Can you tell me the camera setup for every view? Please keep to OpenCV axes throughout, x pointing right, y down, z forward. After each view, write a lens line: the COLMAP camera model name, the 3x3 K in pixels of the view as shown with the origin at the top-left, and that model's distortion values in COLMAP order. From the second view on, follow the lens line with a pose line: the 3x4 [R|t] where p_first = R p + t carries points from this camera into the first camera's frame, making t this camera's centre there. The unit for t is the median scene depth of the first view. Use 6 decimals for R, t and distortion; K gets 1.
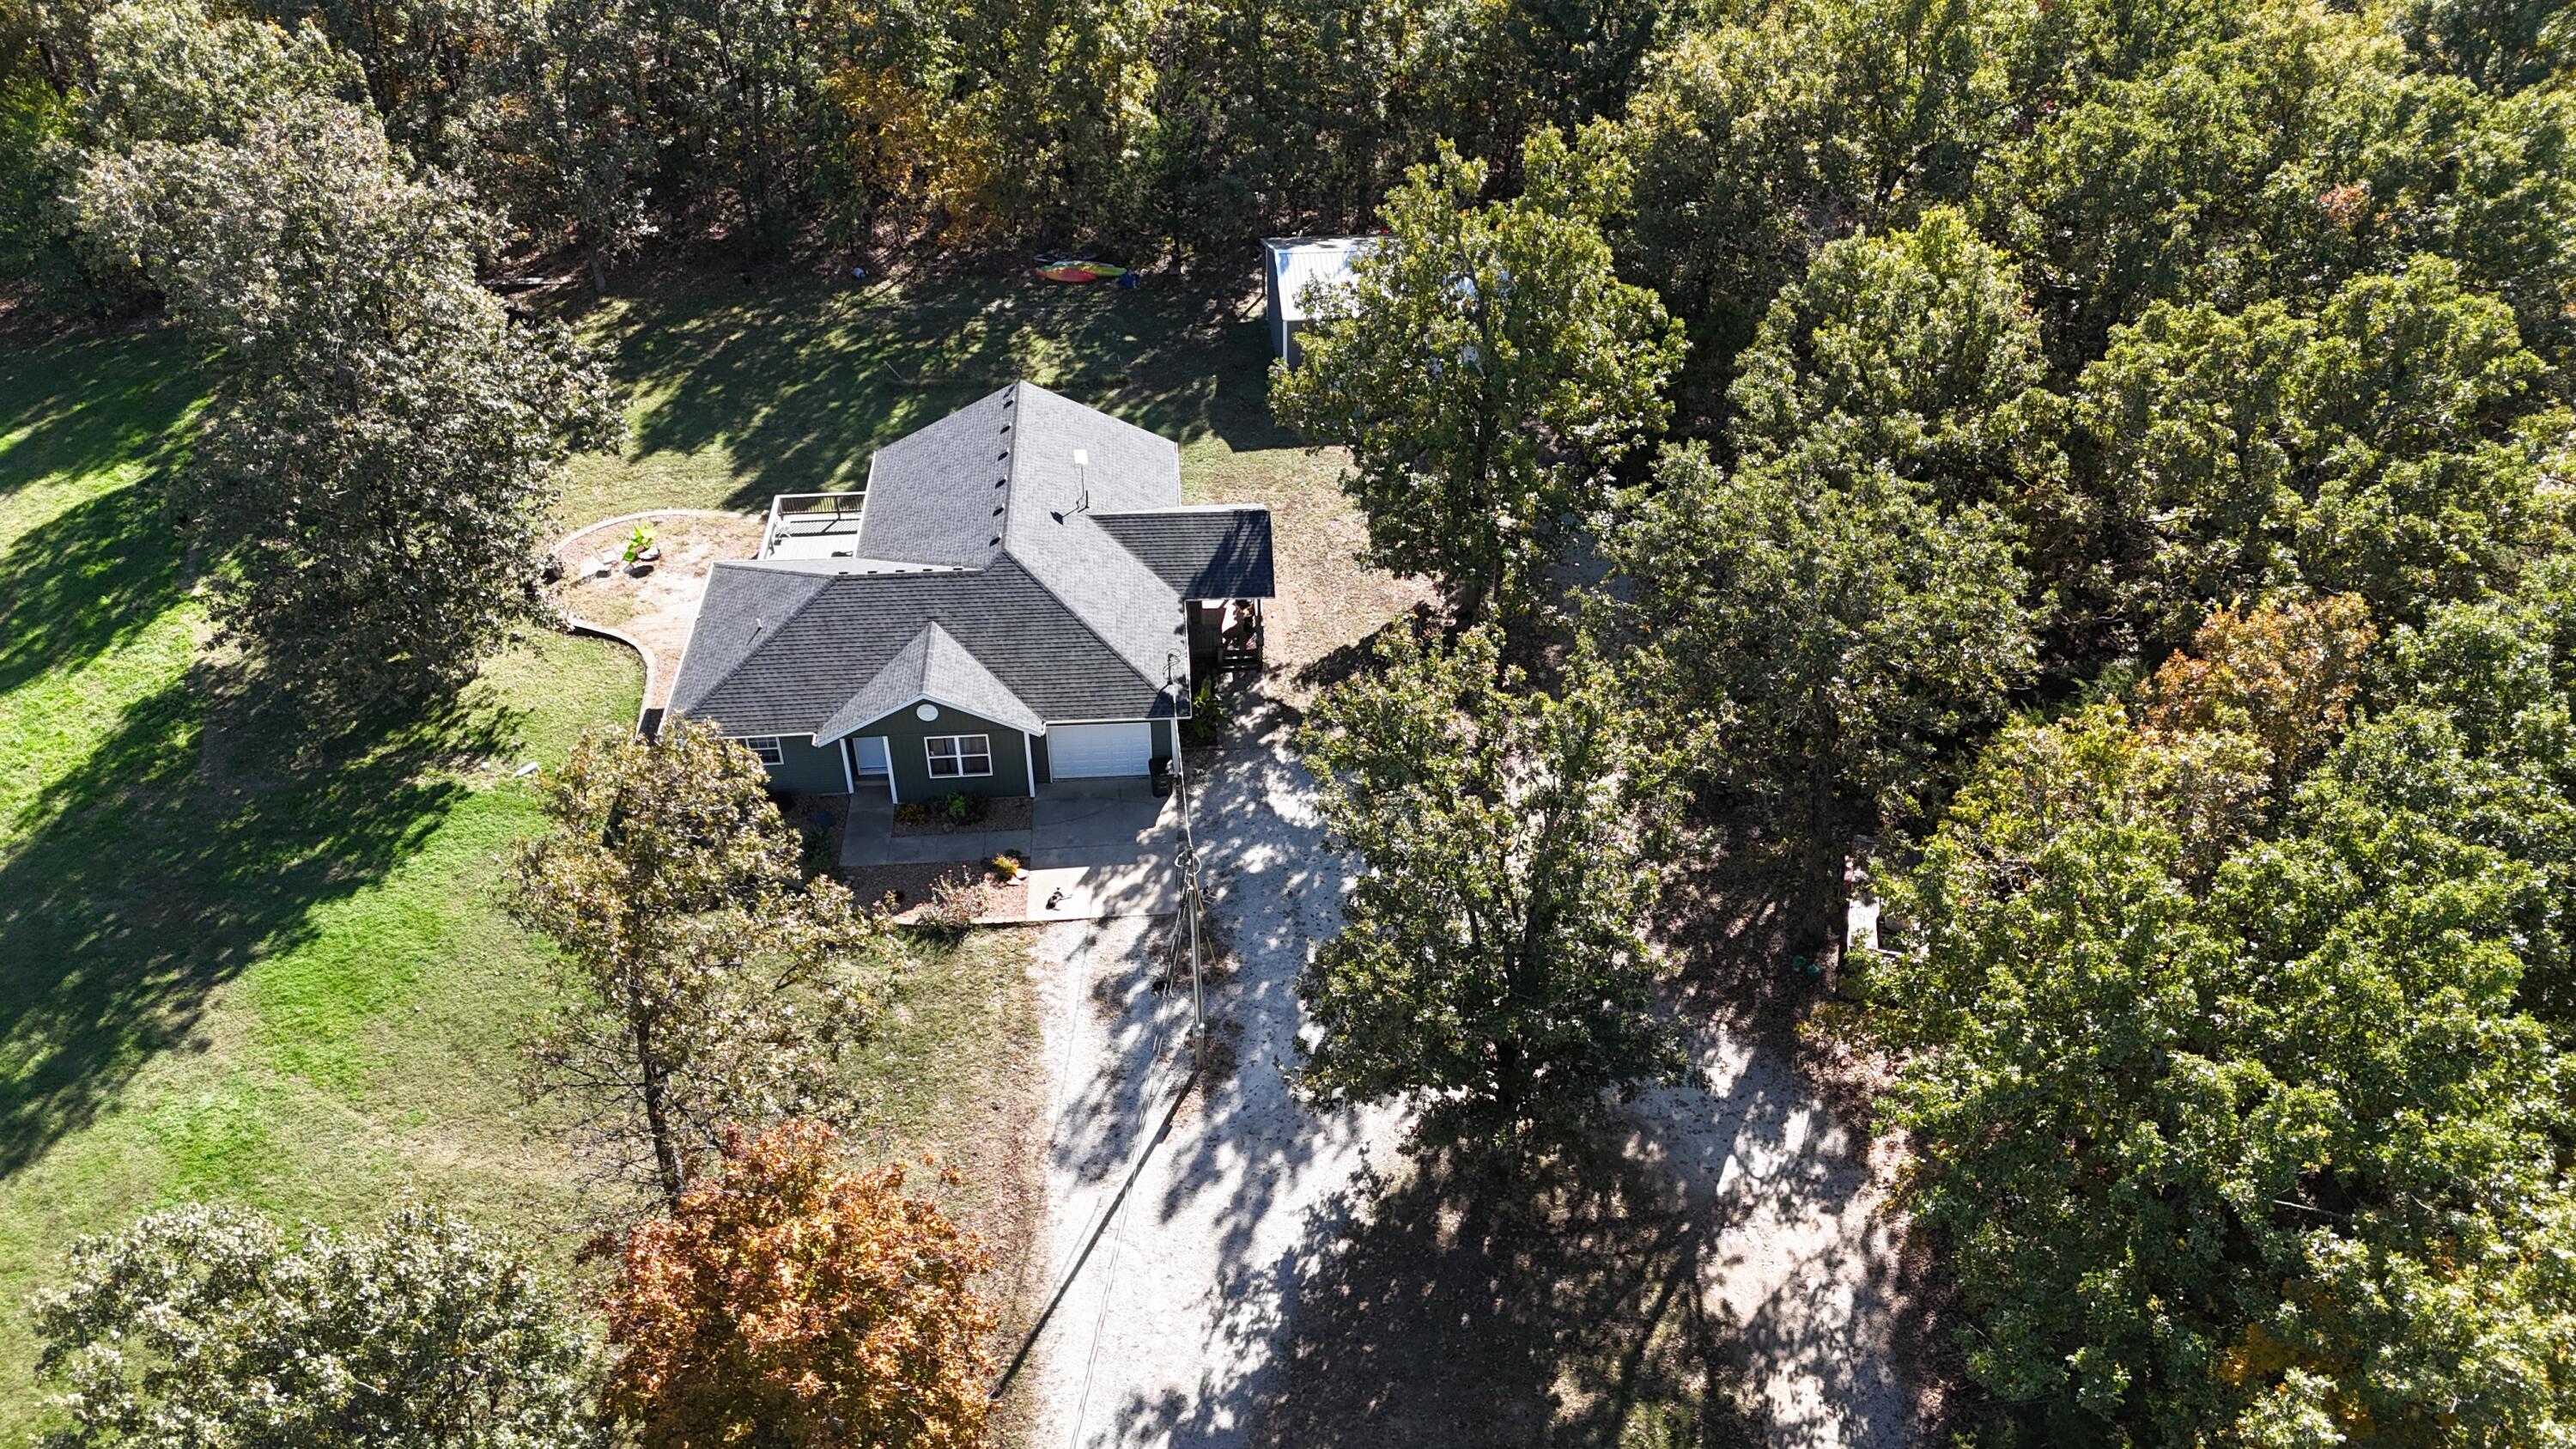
lens RADIAL K [[1932.2, 0, 1280.8], [0, 1932.2, 719.0], [0, 0, 1]] dist [0.069881, -0.065932]
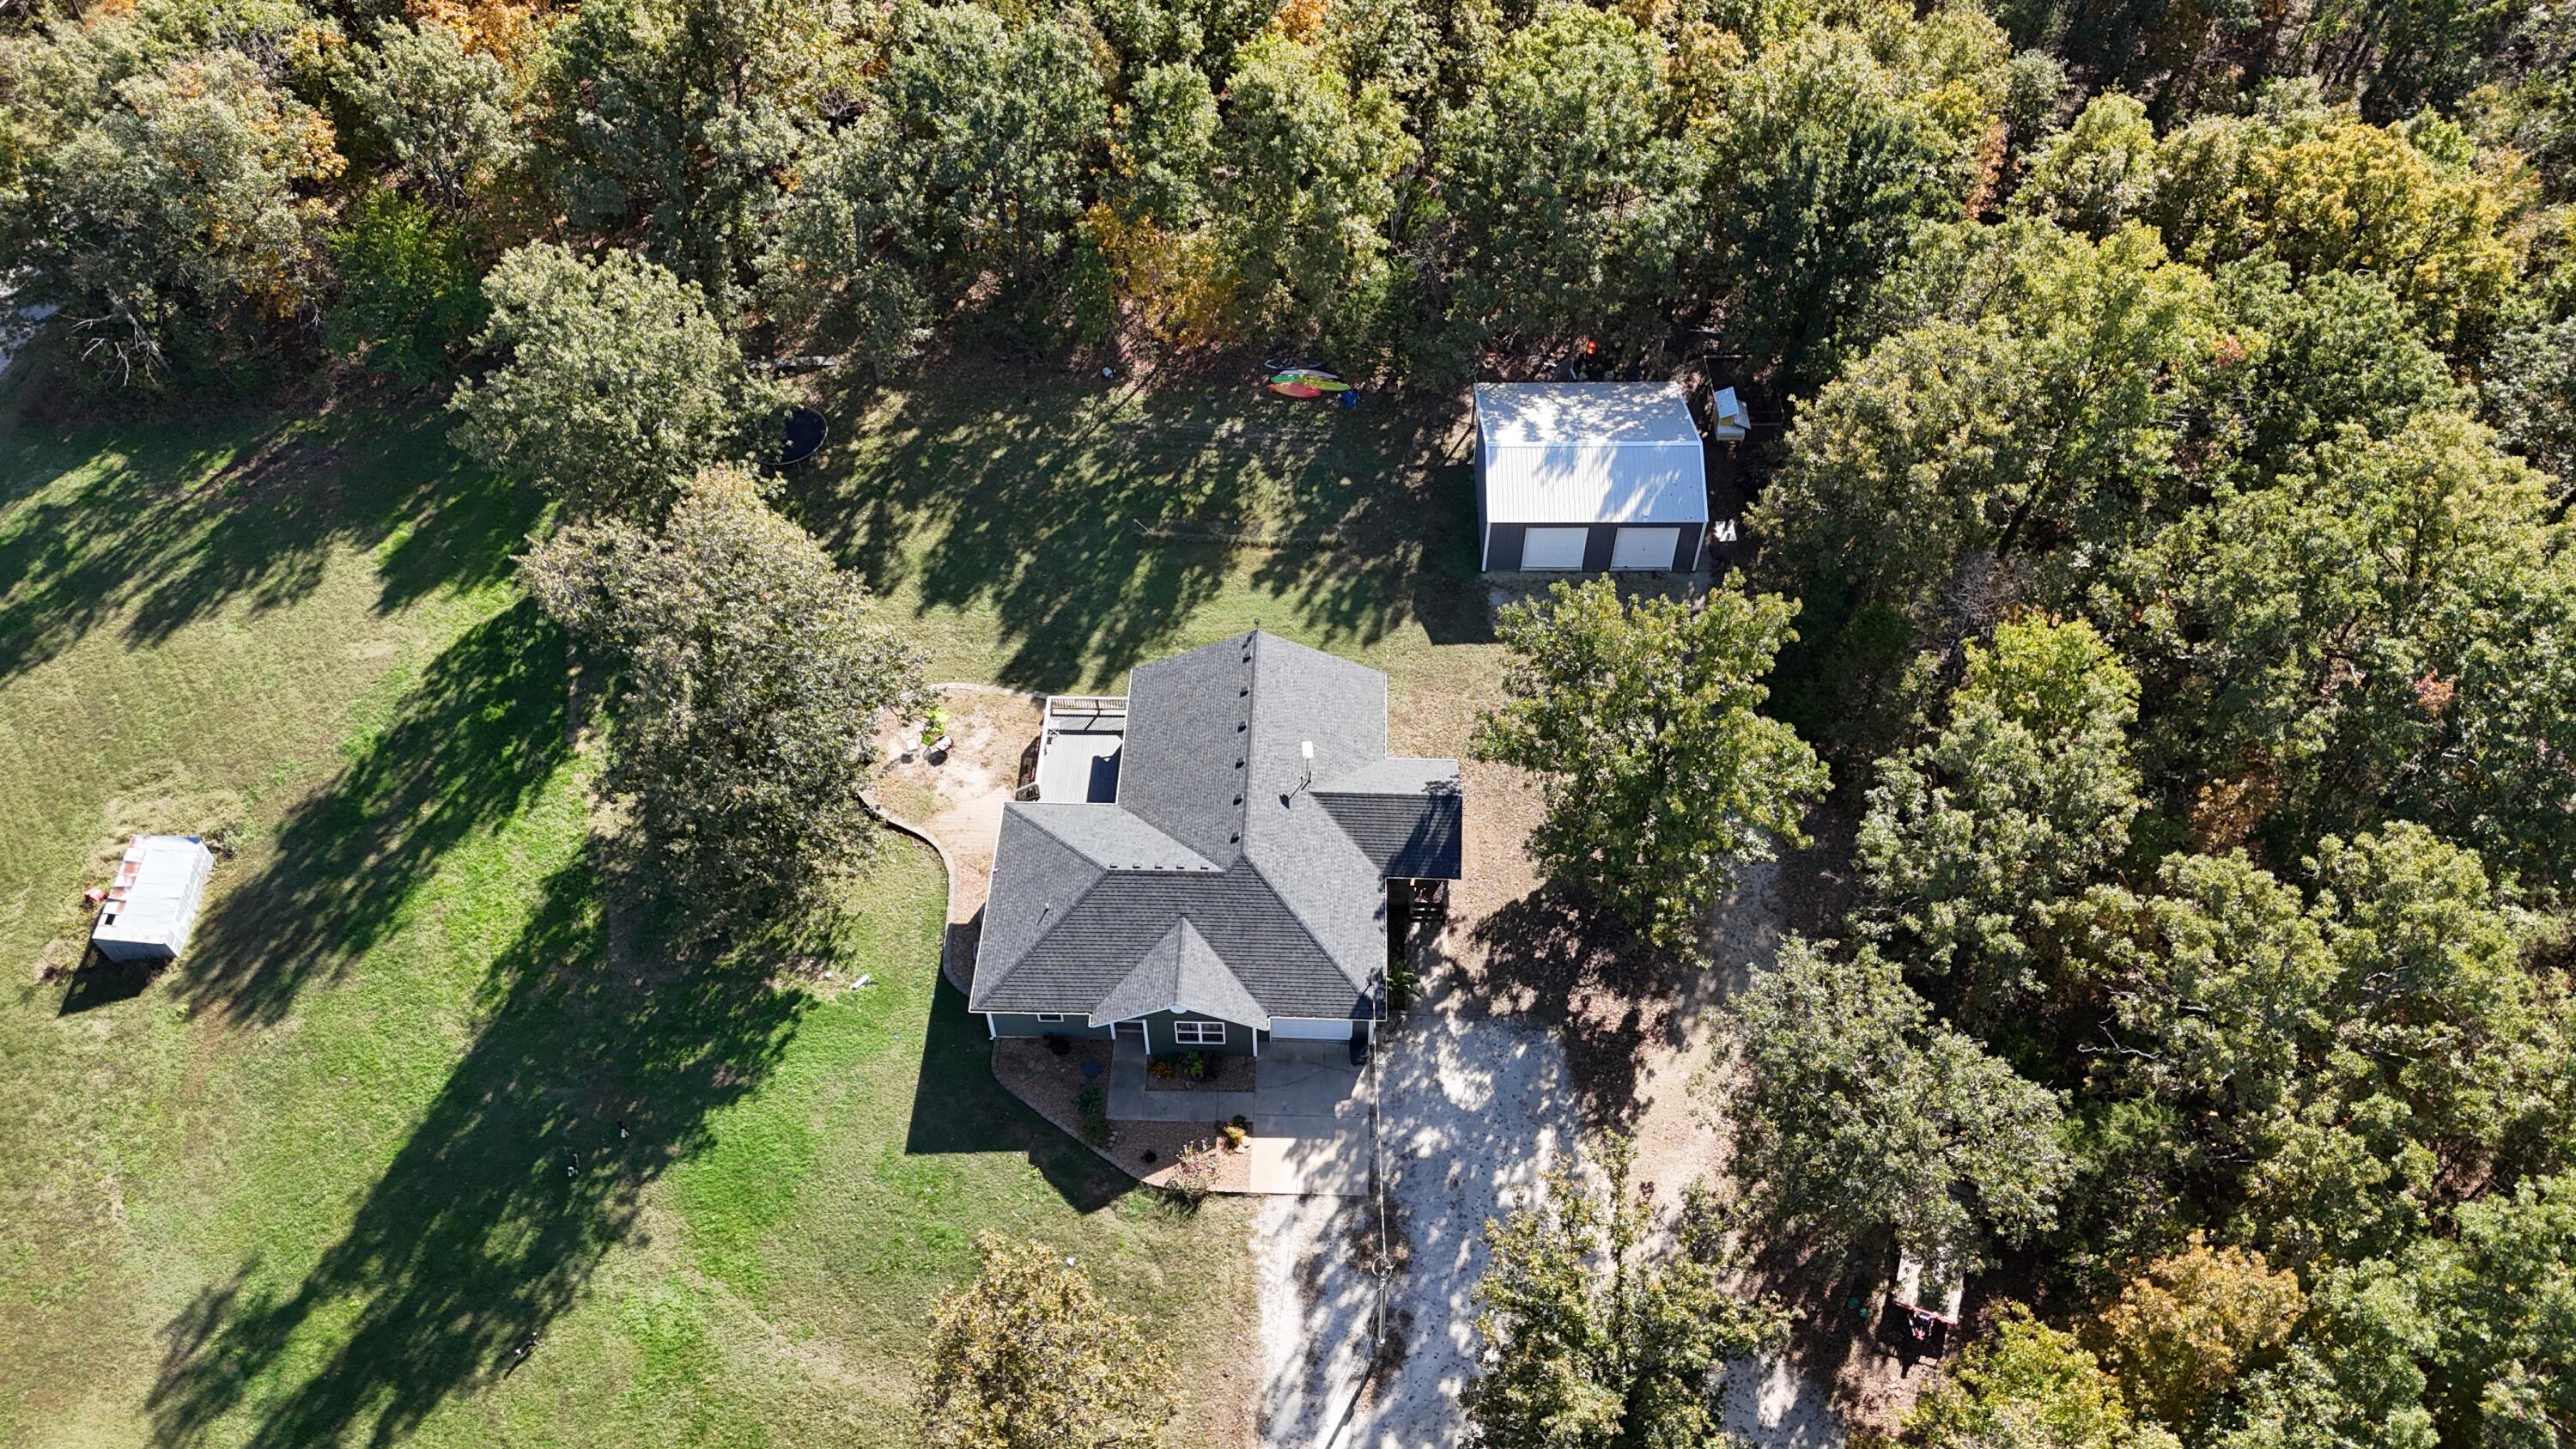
lens RADIAL K [[1932.2, 0, 1281.1], [0, 1932.2, 711.8], [0, 0, 1]] dist [0.069881, -0.065932]
pose [[0.994894, 0.082264, -0.058466, -0.051166], [-0.066770, 0.970917, 0.229917, -0.427699], [0.075679, -0.224839, 0.971452, -0.155703]]
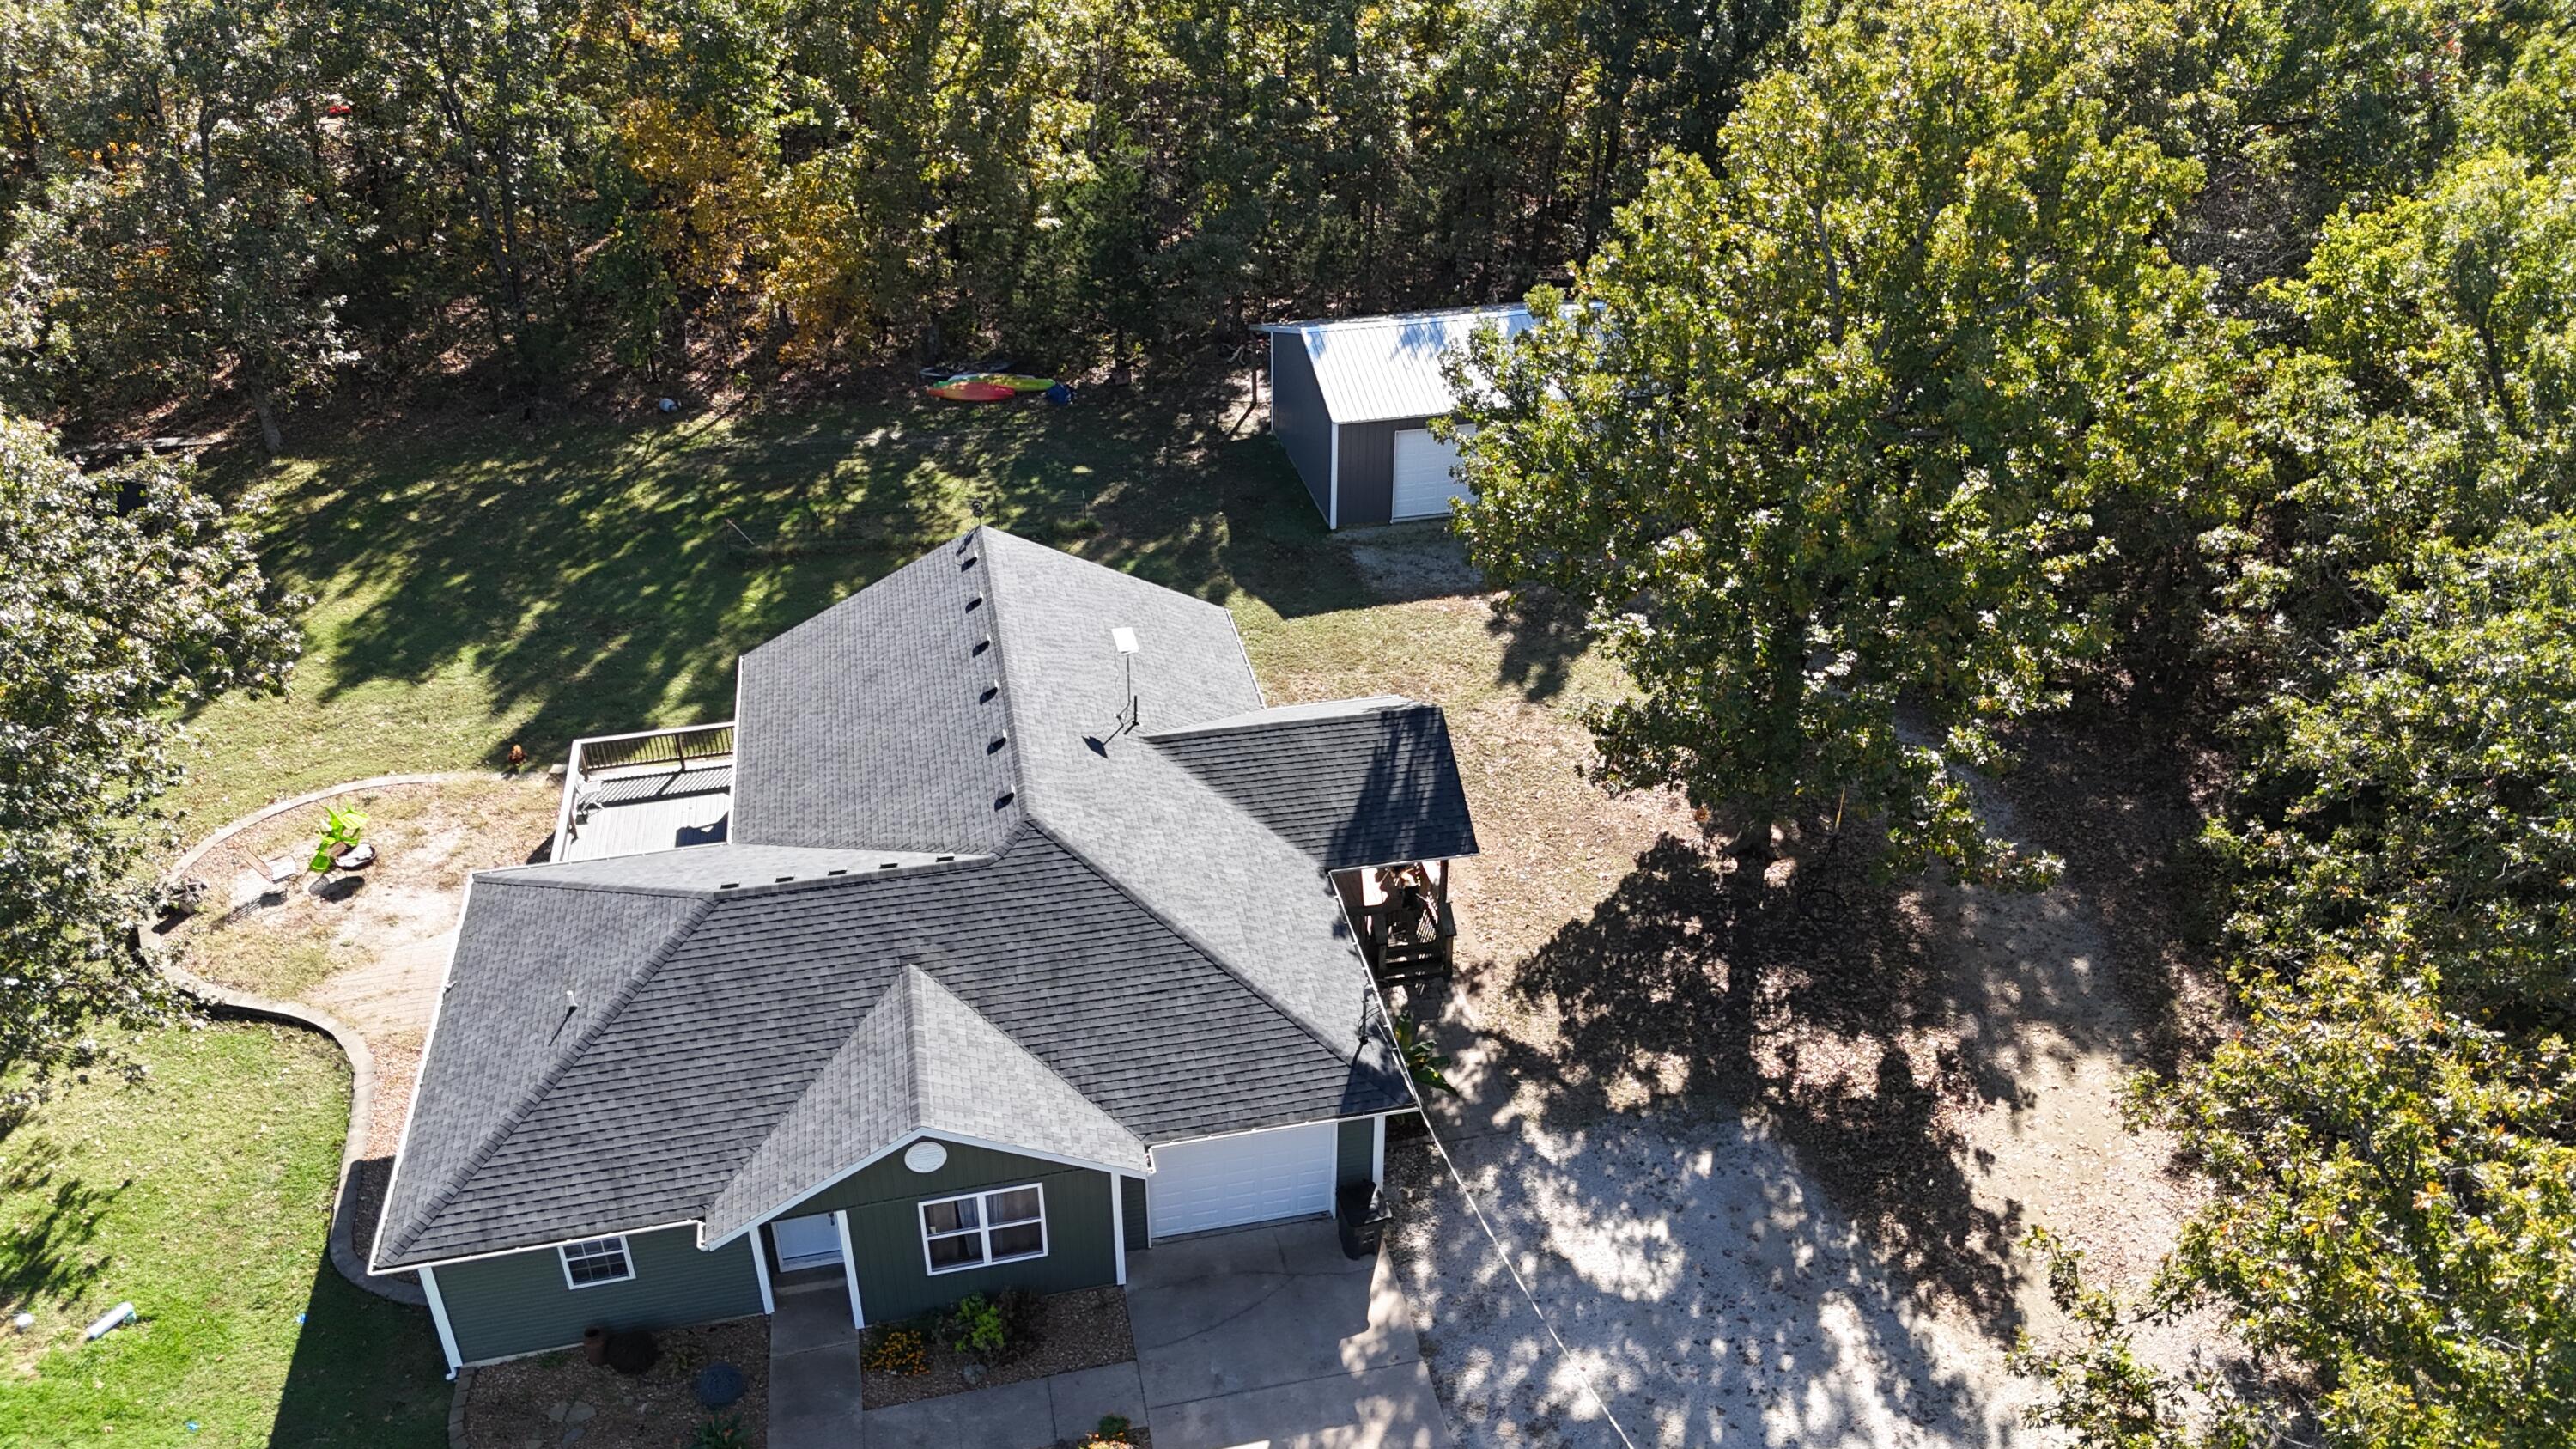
lens RADIAL K [[1932.2, 0, 1286.6], [0, 1932.2, 699.7], [0, 0, 1]] dist [0.069881, -0.065932]
pose [[0.990201, -0.071486, 0.119969, -0.124759], [0.082744, 0.992348, -0.091647, -0.059720], [-0.112500, 0.100675, 0.988538, 0.417532]]
